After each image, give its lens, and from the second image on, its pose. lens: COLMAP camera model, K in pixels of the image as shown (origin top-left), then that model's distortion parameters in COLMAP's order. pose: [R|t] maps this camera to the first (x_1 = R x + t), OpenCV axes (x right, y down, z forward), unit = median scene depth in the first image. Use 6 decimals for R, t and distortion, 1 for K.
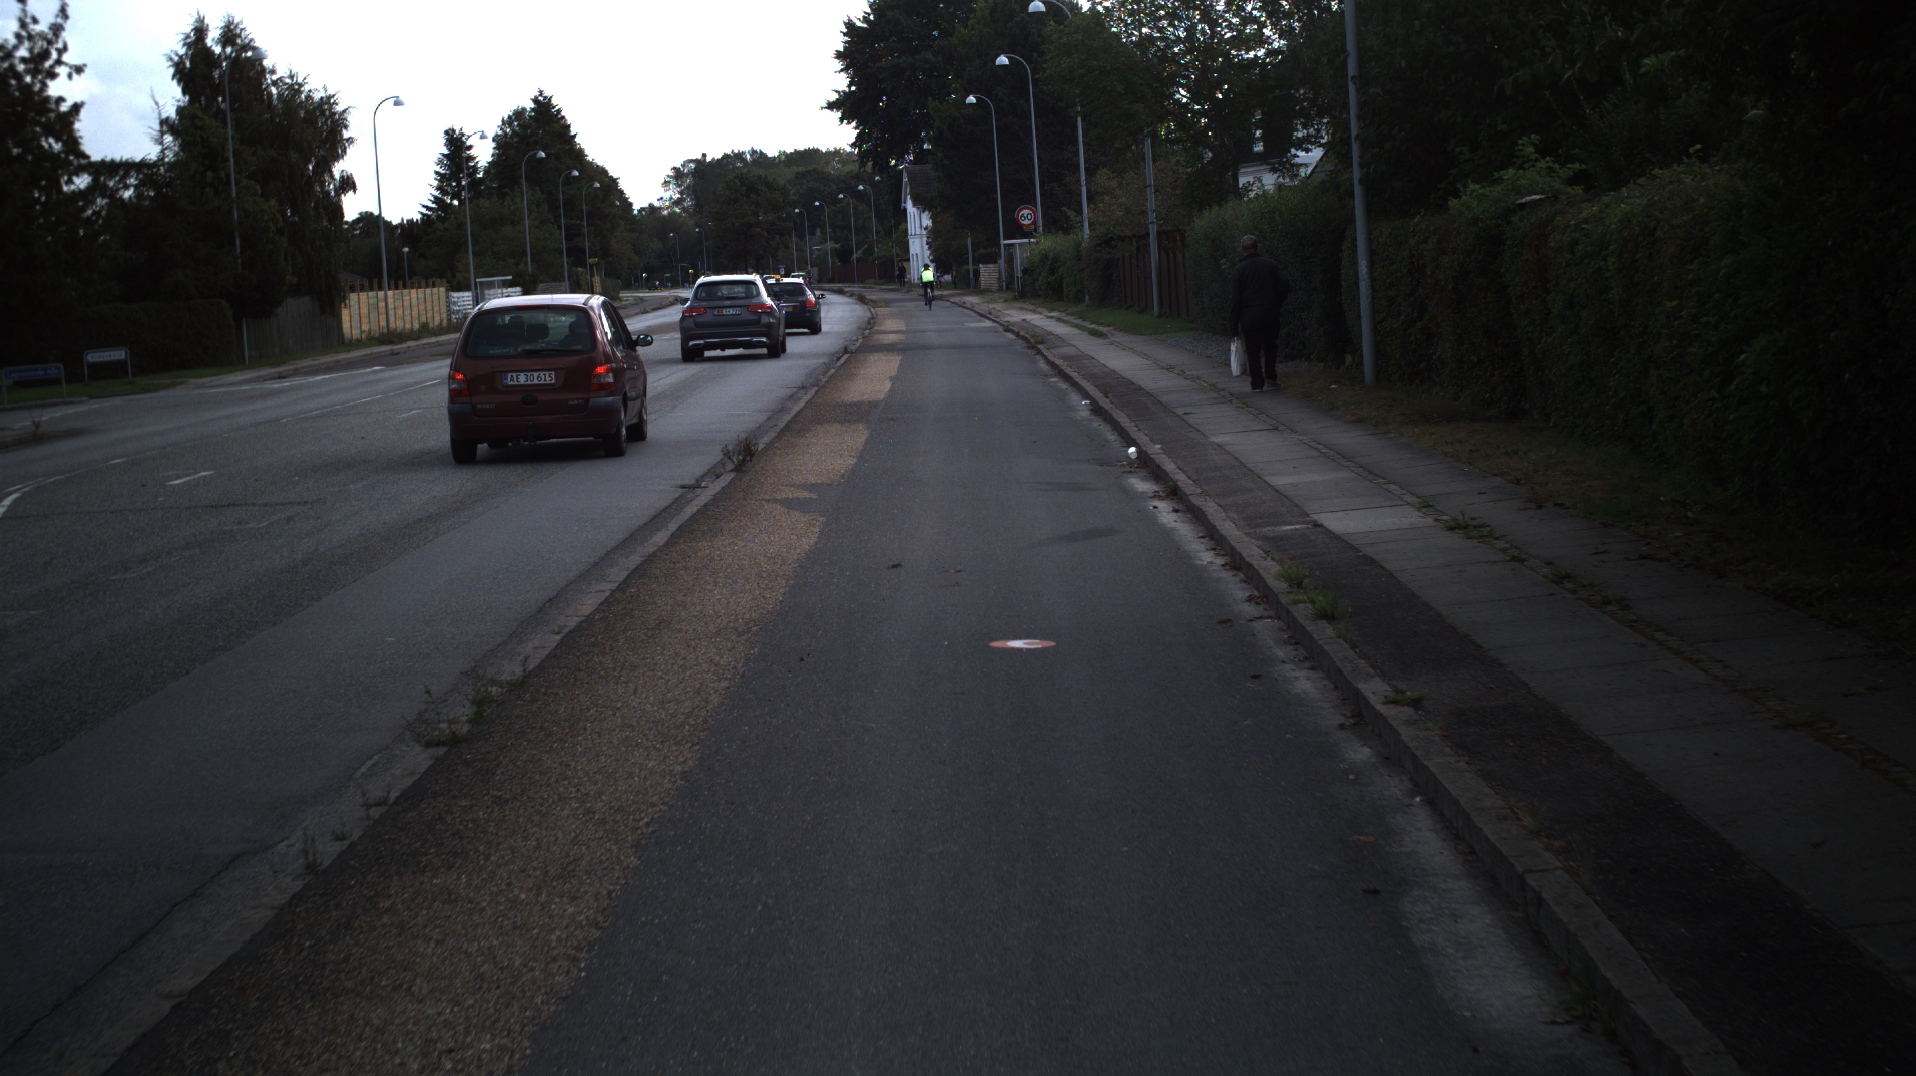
lens RADIAL K [[3369.6, 0, 958.0], [0, 3369.6, 538.0], [0, 0, 1]] dist [-0.237554, 0.010447]
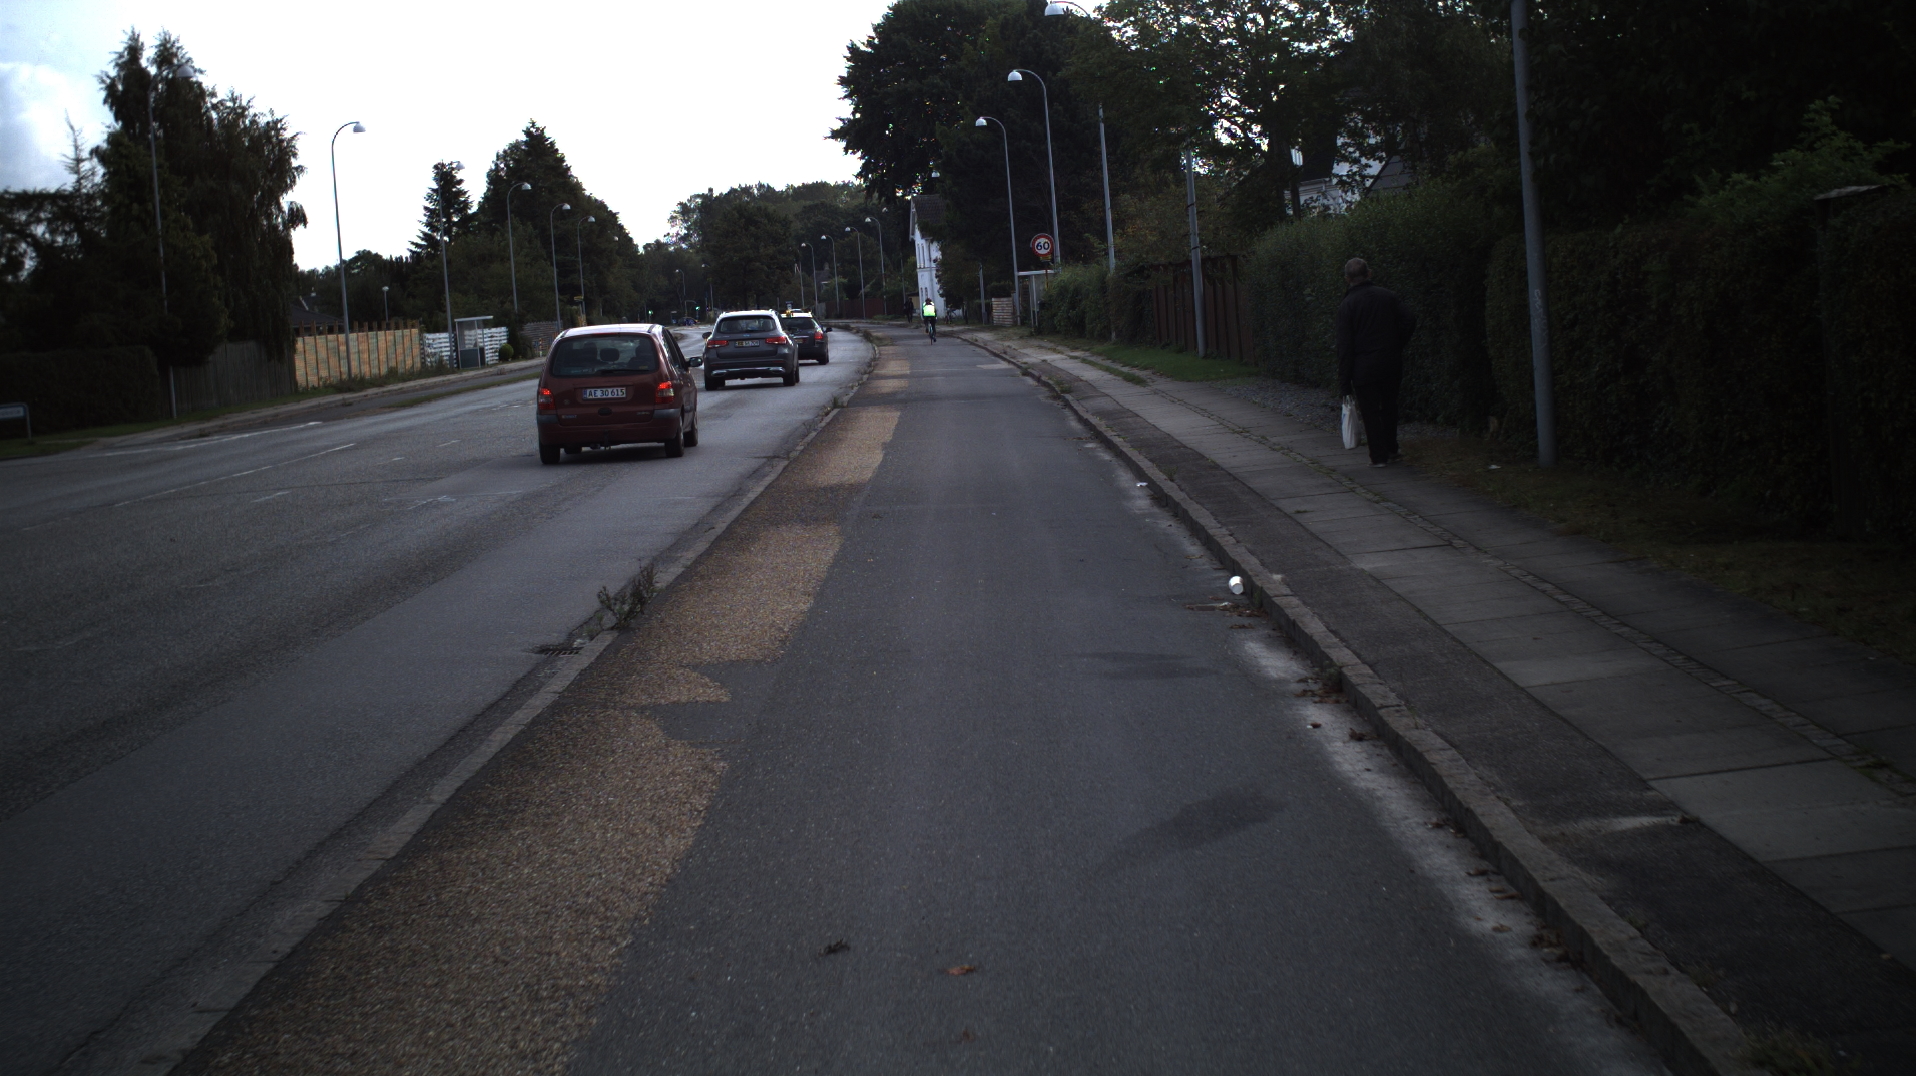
lens RADIAL K [[2845.8, 0, 999.3], [0, 2845.8, 535.5], [0, 0, 1]] dist [-0.197242, 0.088709]
pose [[0.999903, -0.010379, 0.009304, 0.000442], [0.010357, 0.999943, 0.002414, -0.019167], [-0.009328, -0.002318, 0.999954, 0.232877]]
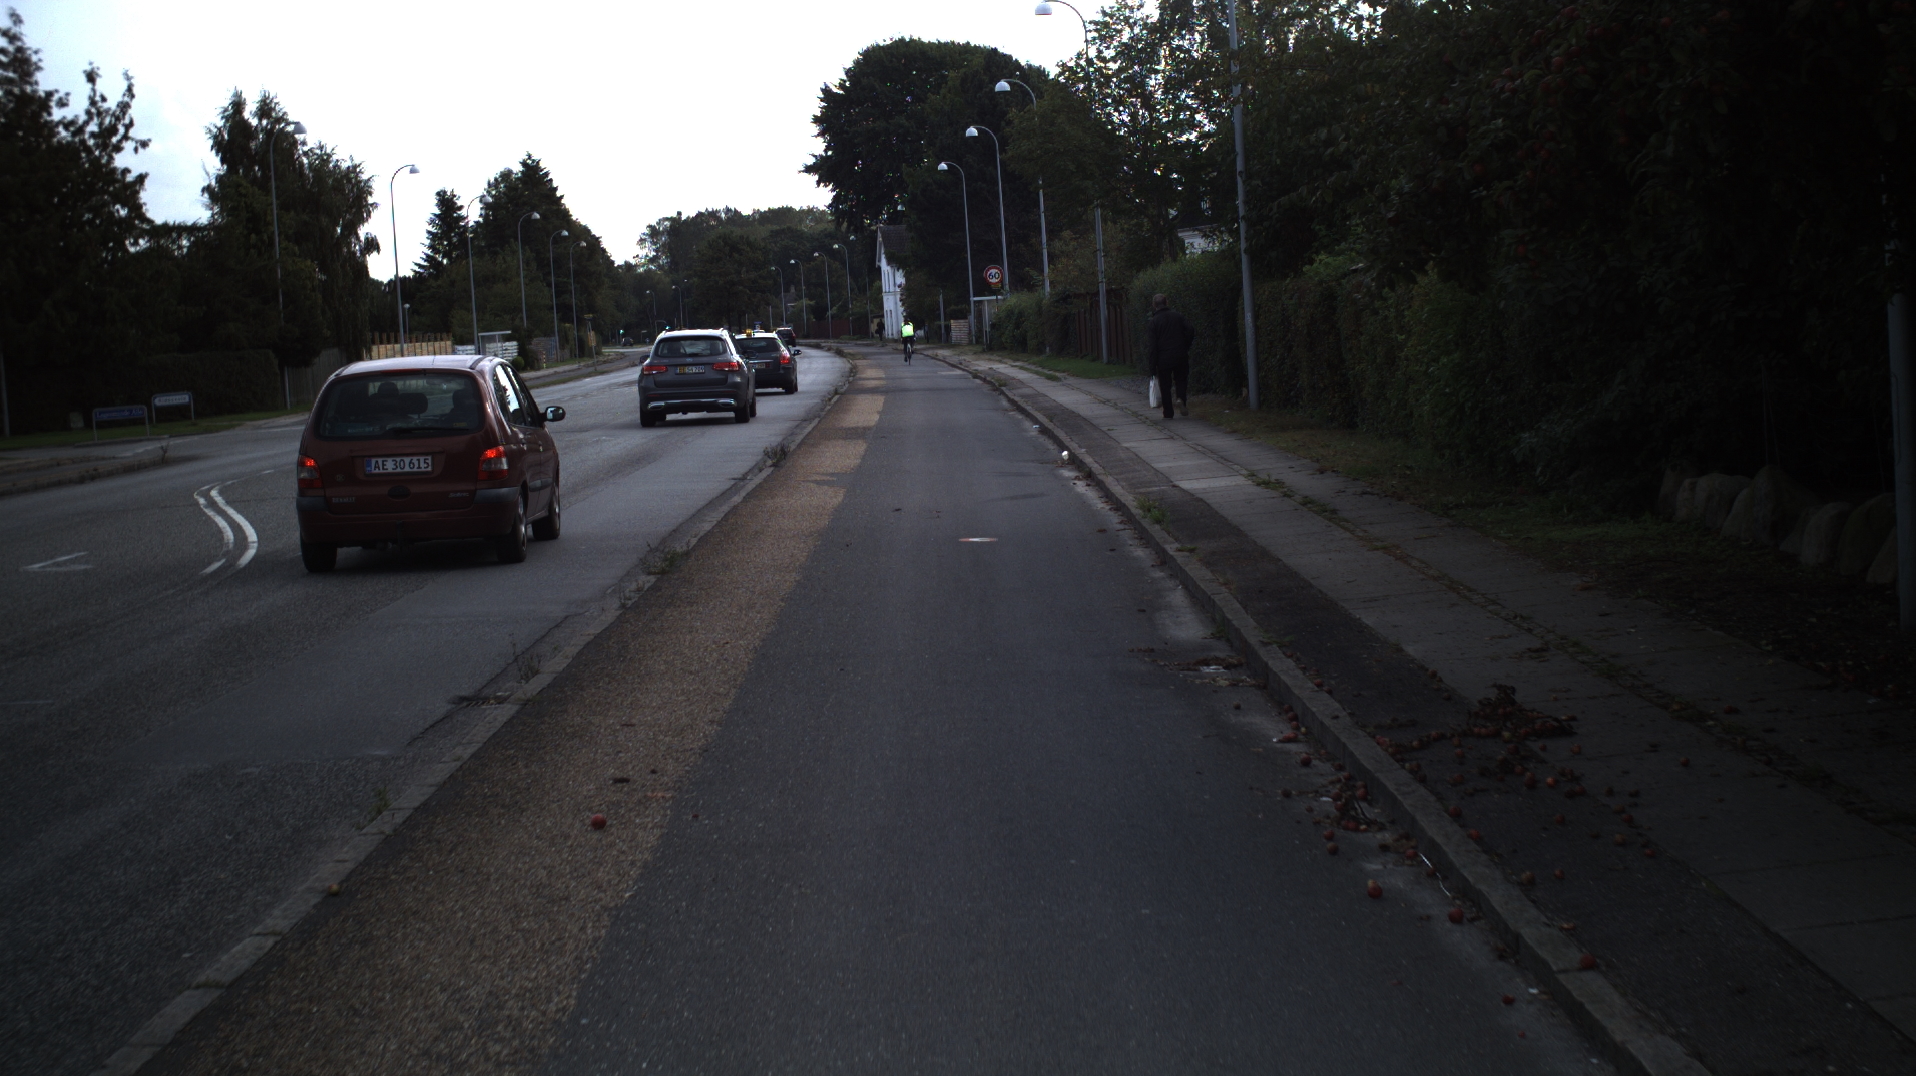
lens RADIAL K [[4129.3, 0, 958.0], [0, 4129.3, 538.0], [0, 0, 1]] dist [-0.330014, -0.290742]
pose [[0.999965, -0.000657, 0.008390, -0.002584], [0.000906, 0.999556, -0.029769, 0.029599], [-0.008367, 0.029775, 0.999522, -0.338094]]
